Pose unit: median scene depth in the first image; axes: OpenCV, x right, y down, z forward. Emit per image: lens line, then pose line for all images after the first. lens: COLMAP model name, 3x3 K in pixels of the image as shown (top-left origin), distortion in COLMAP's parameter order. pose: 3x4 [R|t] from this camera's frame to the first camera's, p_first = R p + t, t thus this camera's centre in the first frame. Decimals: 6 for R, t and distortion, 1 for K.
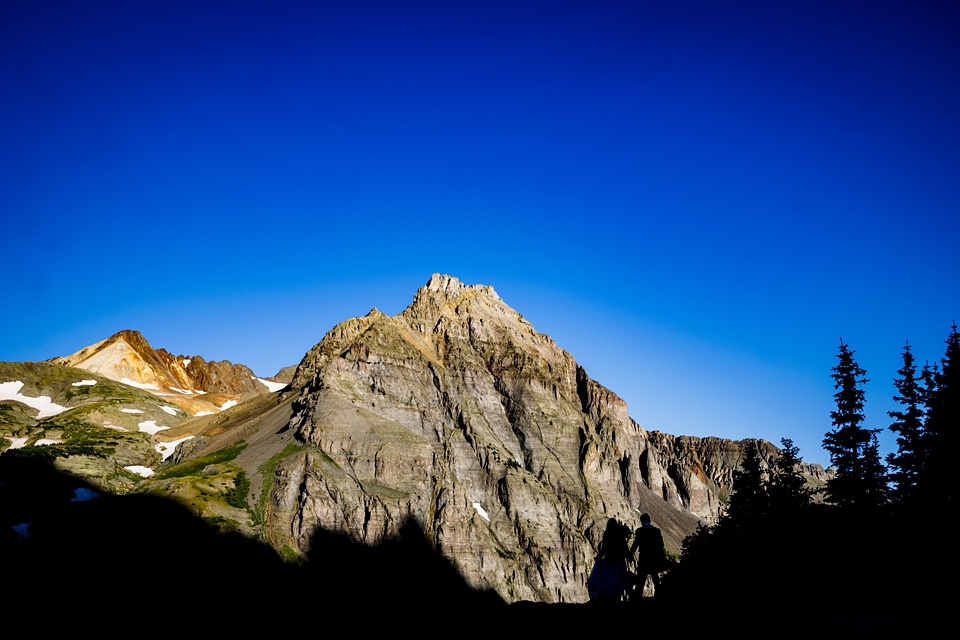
lens RADIAL K [[954.1, 0, 494.9], [0, 954.1, 355.1], [0, 0, 1]] dist [-0.008072, 0.000000]
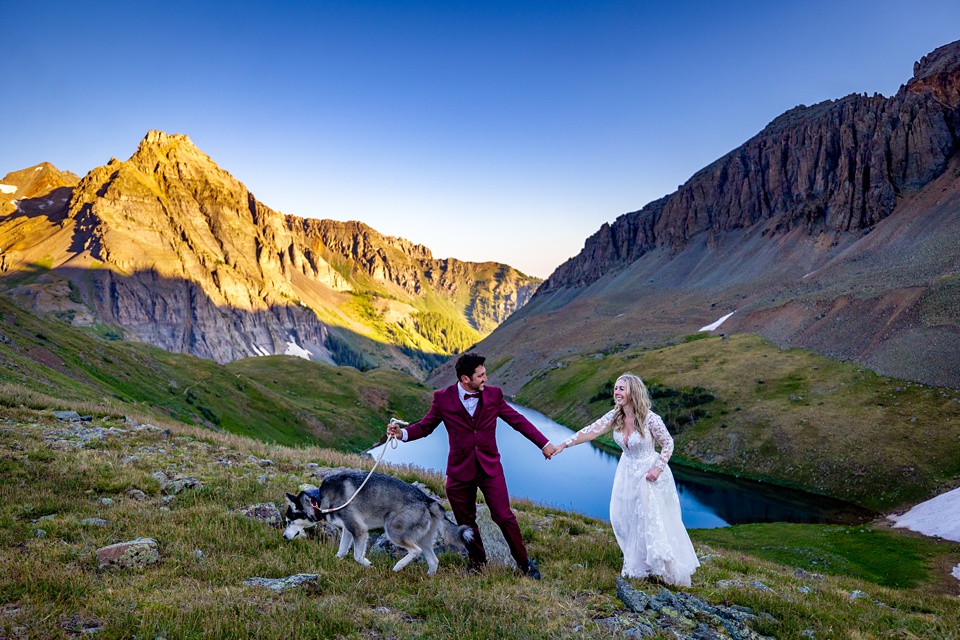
lens RADIAL K [[737.2, 0, 462.5], [0, 737.2, 314.1], [0, 0, 1]] dist [-0.009788, 0.005602]
pose [[0.917470, -0.054467, 0.394058, -0.098802], [-0.046796, 0.968927, 0.242879, -0.128092], [-0.395043, -0.241274, 0.886413, -0.352773]]
